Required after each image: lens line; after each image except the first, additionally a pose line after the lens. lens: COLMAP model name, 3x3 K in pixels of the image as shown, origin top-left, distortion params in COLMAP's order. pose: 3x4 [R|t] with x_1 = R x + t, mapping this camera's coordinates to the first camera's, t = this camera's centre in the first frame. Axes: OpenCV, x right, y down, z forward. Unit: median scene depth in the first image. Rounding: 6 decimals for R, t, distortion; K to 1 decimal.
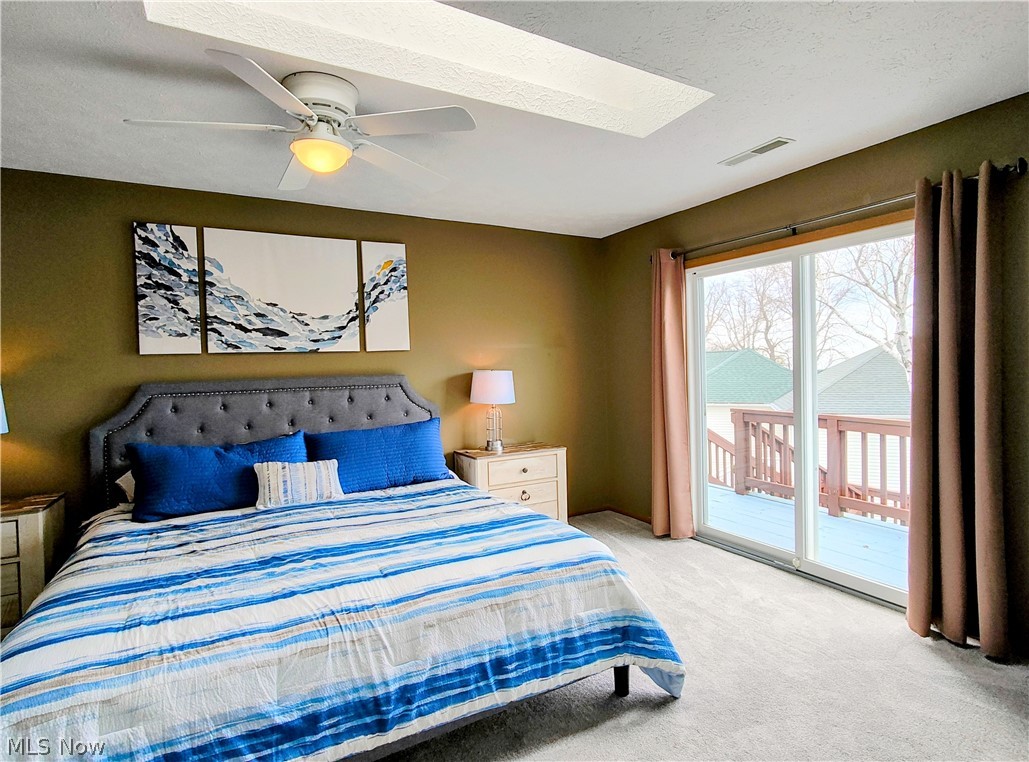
lens RADIAL K [[540.2, 0, 515.4], [0, 540.2, 377.5], [0, 0, 1]] dist [-0.013812, 0.010414]
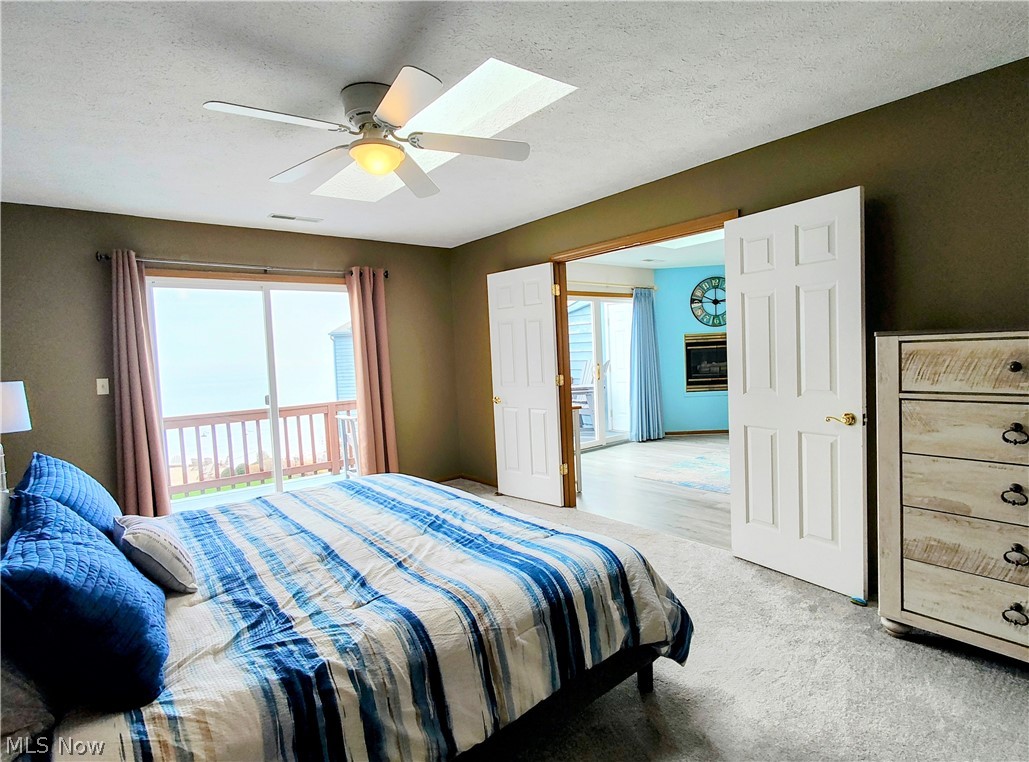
lens RADIAL K [[540.2, 0, 515.4], [0, 540.2, 377.5], [0, 0, 1]] dist [-0.013812, 0.010414]
pose [[-0.173597, -0.017661, 0.984658, -0.981761], [0.071985, 0.996937, 0.030572, 0.008775], [-0.982182, 0.076188, -0.171794, 0.626543]]
